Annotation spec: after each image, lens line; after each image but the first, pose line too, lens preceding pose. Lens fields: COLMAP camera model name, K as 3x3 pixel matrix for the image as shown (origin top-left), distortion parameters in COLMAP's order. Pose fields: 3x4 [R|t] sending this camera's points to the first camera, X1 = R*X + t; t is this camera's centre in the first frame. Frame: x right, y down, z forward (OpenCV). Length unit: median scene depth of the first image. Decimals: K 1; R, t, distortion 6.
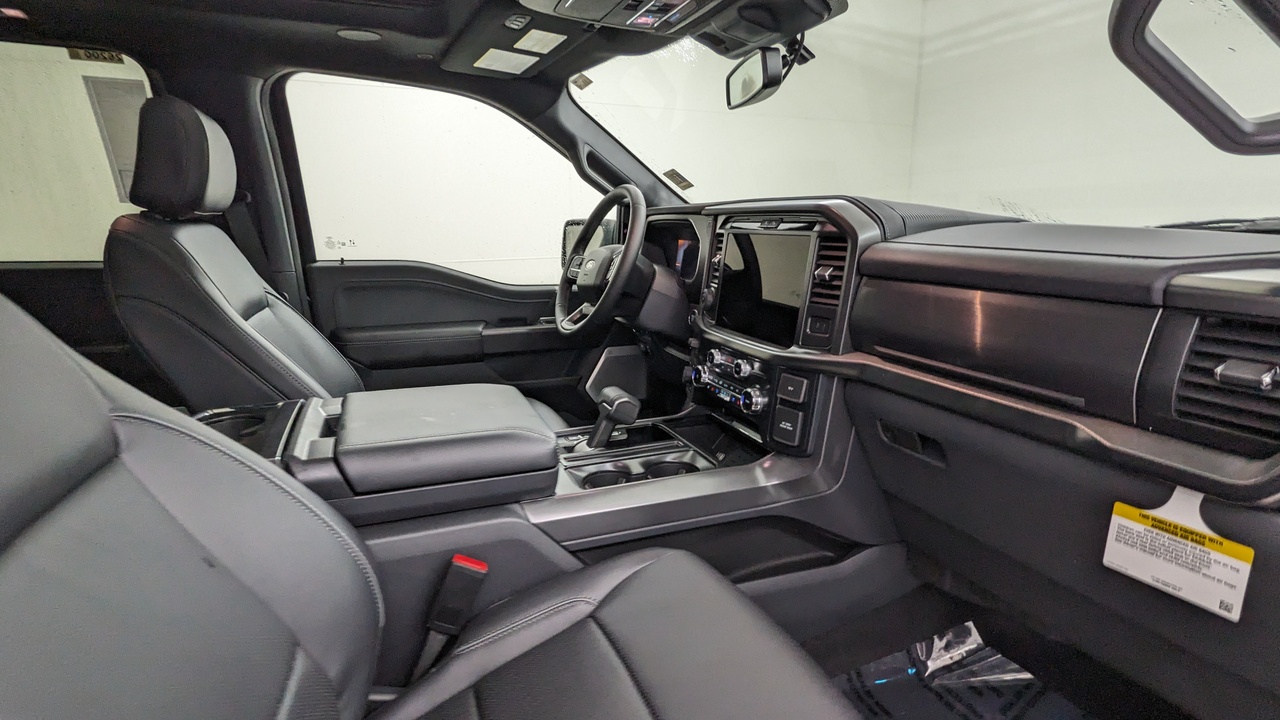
lens RADIAL K [[640.1, 0, 679.7], [0, 640.1, 360.9], [0, 0, 1]] dist [0.000697, -0.000514]
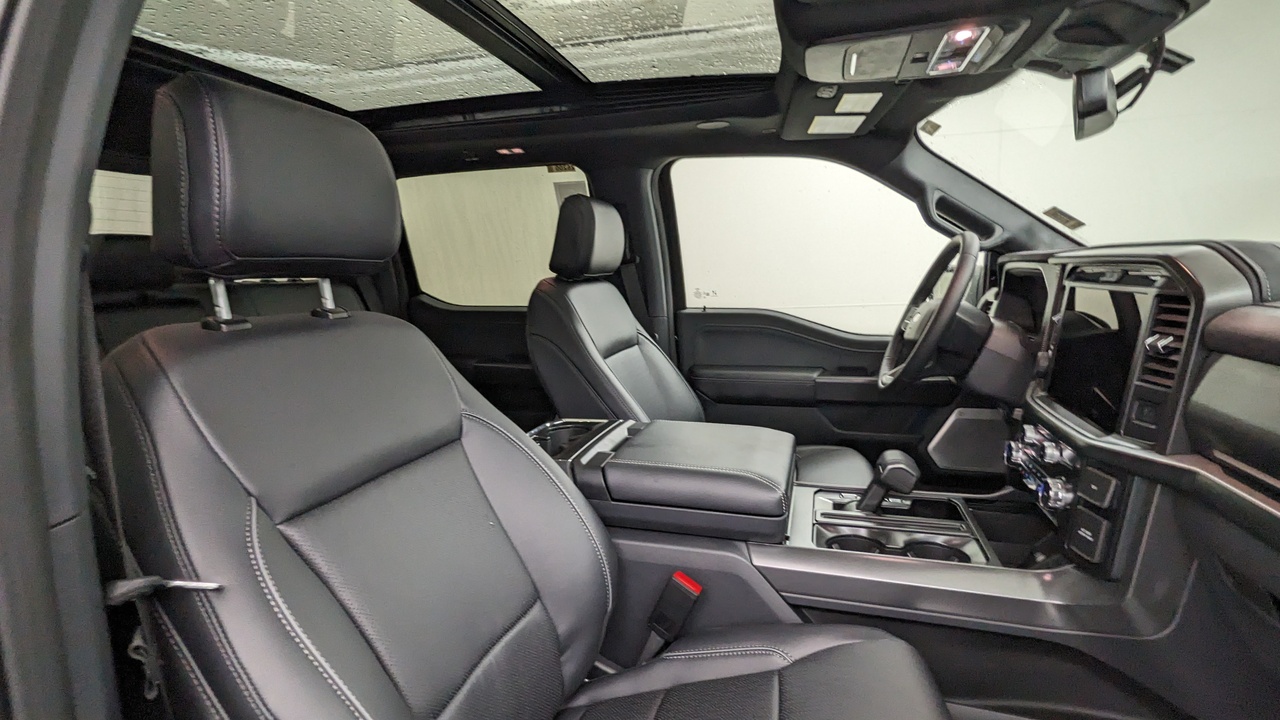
lens RADIAL K [[647.6, 0, 630.4], [0, 647.6, 354.8], [0, 0, 1]] dist [-0.000195, -0.000063]
pose [[0.757903, 0.064882, -0.649133, 0.226920], [-0.112550, 0.993126, -0.032145, -0.026120], [0.642585, 0.097423, 0.759996, 0.018744]]
